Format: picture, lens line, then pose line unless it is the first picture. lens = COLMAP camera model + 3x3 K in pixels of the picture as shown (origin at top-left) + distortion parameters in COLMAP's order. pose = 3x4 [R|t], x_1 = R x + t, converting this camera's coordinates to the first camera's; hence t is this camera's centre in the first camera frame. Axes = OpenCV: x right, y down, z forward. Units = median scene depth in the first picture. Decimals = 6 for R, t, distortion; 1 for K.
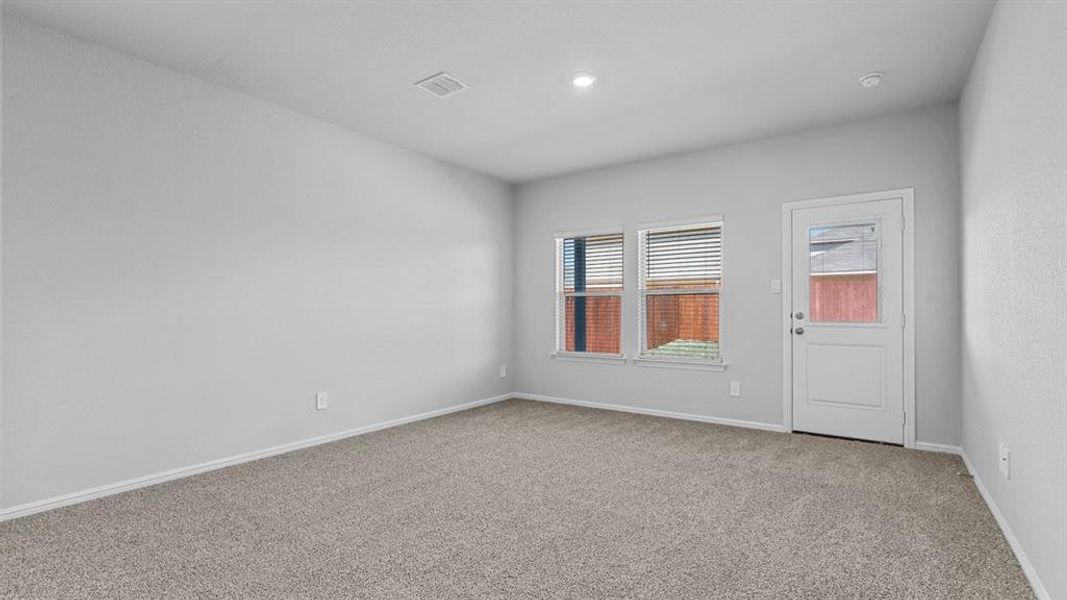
lens RADIAL K [[485.6, 0, 532.8], [0, 485.6, 304.2], [0, 0, 1]] dist [0.001847, -0.000273]
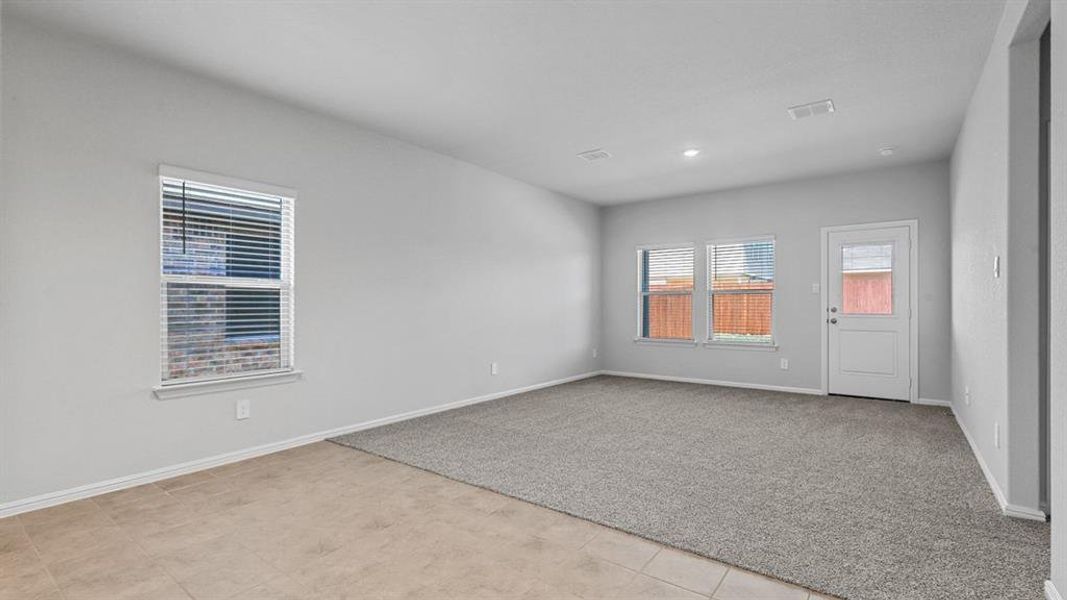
lens RADIAL K [[484.8, 0, 533.5], [0, 484.8, 300.0], [0, 0, 1]] dist [0.004149, 0.000176]
pose [[0.999755, 0.000714, -0.022143, -0.265718], [-0.000671, 0.999998, 0.001971, -0.006198], [0.022144, -0.001956, 0.999753, -0.385690]]
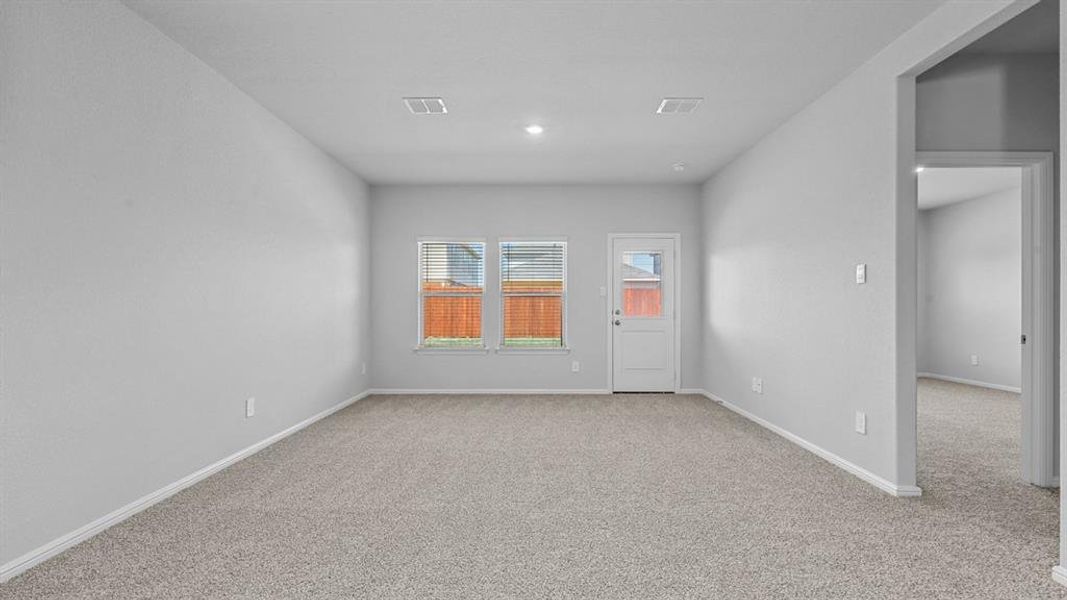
lens RADIAL K [[485.6, 0, 532.8], [0, 485.6, 304.2], [0, 0, 1]] dist [0.001847, -0.000273]
pose [[0.821225, 0.005756, 0.570576, -0.478464], [-0.007316, 0.999973, 0.000443, 0.001198], [-0.570558, -0.004538, 0.821245, -0.043487]]
